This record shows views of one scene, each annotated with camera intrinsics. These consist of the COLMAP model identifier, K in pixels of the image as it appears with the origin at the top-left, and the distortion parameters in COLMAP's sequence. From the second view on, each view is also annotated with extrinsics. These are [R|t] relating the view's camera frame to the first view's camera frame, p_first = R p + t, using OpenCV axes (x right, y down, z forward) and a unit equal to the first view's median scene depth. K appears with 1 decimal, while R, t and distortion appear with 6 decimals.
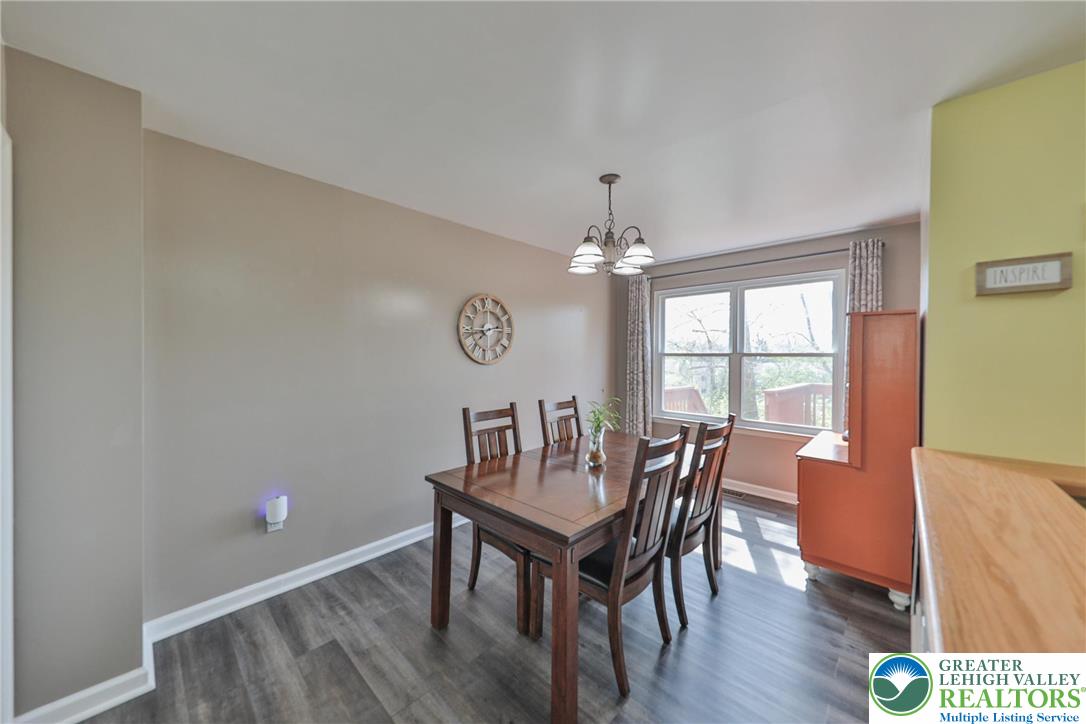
lens RADIAL K [[385.1, 0, 544.9], [0, 385.1, 357.2], [0, 0, 1]] dist [-0.001459, -0.000167]
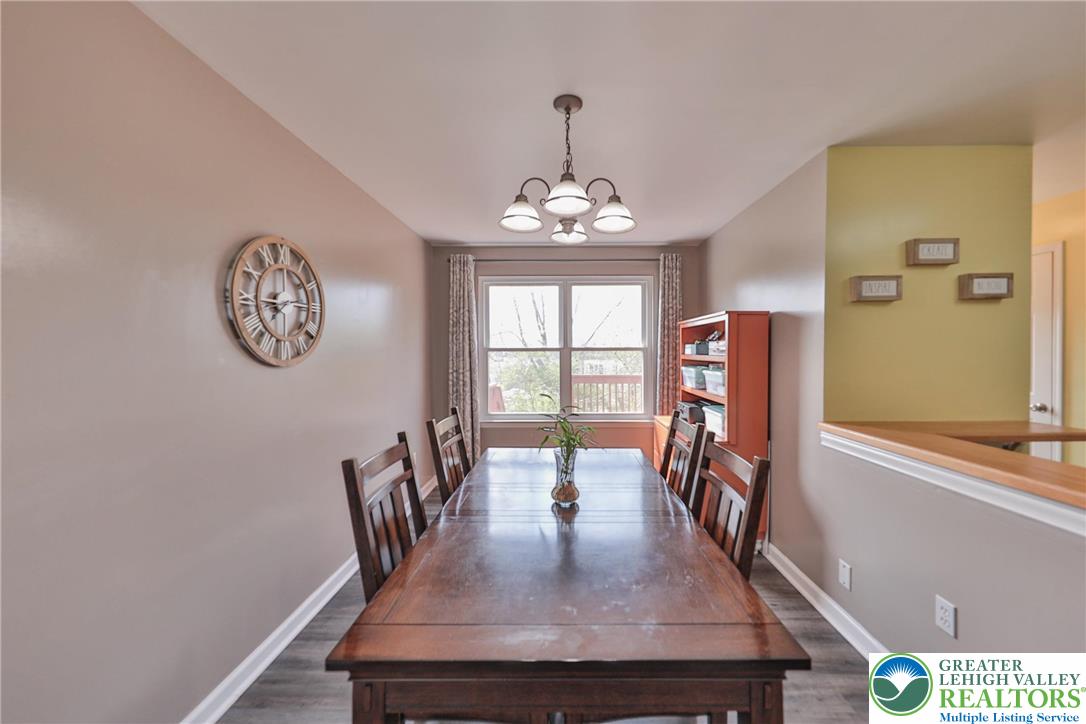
lens RADIAL K [[385.1, 0, 563.6], [0, 385.1, 357.4], [0, 0, 1]] dist [-0.001459, -0.000167]
pose [[0.727667, -0.016168, 0.685740, -0.230140], [0.010441, 0.999867, 0.012495, 0.002483], [-0.685851, -0.001933, 0.727739, 0.324858]]
